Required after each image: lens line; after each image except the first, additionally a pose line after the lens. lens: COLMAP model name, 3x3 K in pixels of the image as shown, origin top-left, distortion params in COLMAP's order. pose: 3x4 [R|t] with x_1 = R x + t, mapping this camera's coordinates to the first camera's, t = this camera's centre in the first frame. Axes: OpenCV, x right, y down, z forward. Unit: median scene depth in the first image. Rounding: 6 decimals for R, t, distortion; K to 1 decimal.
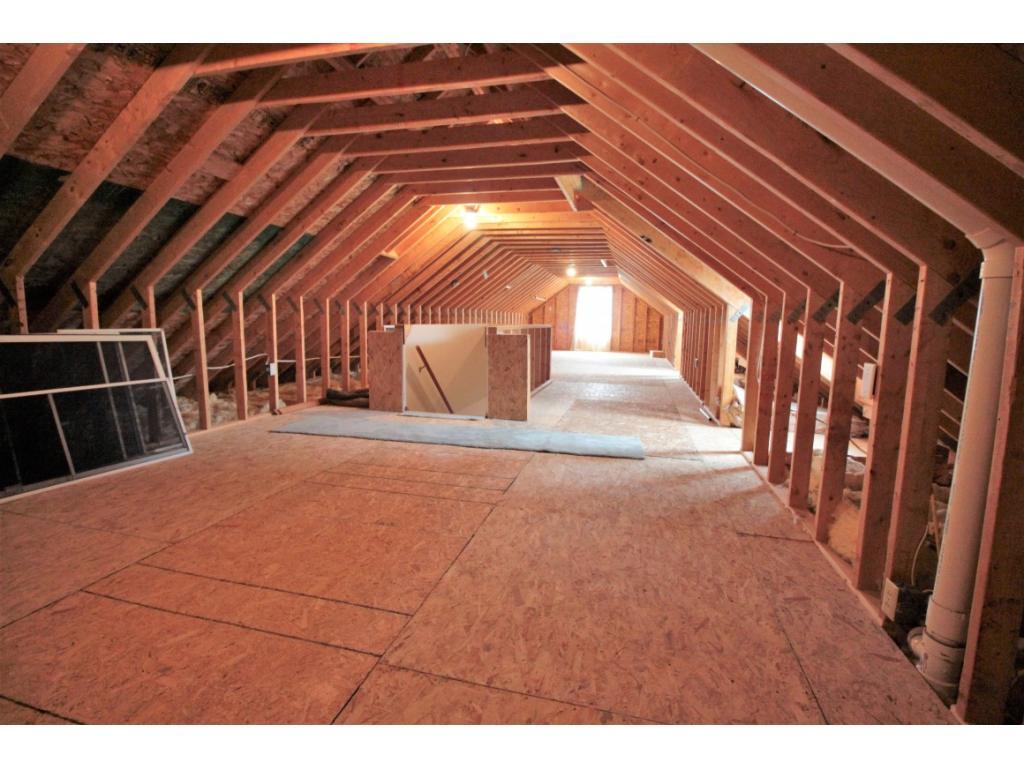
lens RADIAL K [[474.9, 0, 515.4], [0, 474.9, 383.9], [0, 0, 1]] dist [-0.021709, -0.001953]
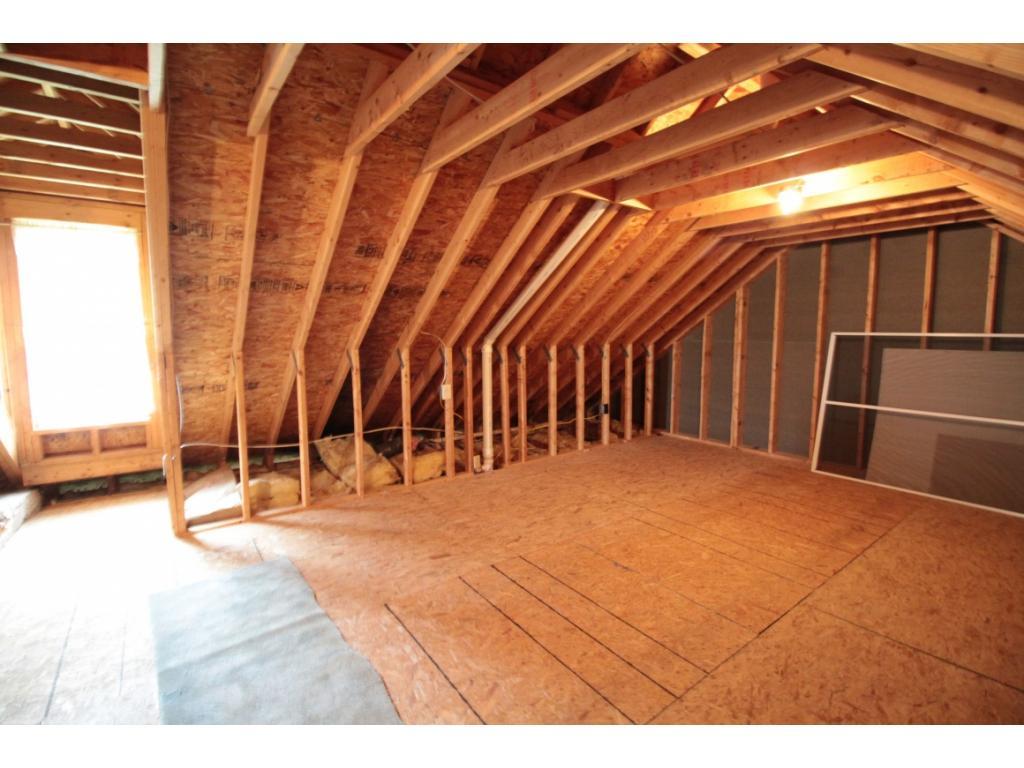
lens RADIAL K [[474.9, 0, 512.5], [0, 474.9, 381.4], [0, 0, 1]] dist [-0.021709, -0.001953]
pose [[-0.776016, -0.084629, 0.625010, -0.803203], [0.062961, 0.975613, 0.210275, -0.437674], [-0.627563, 0.202528, -0.751763, 2.067972]]
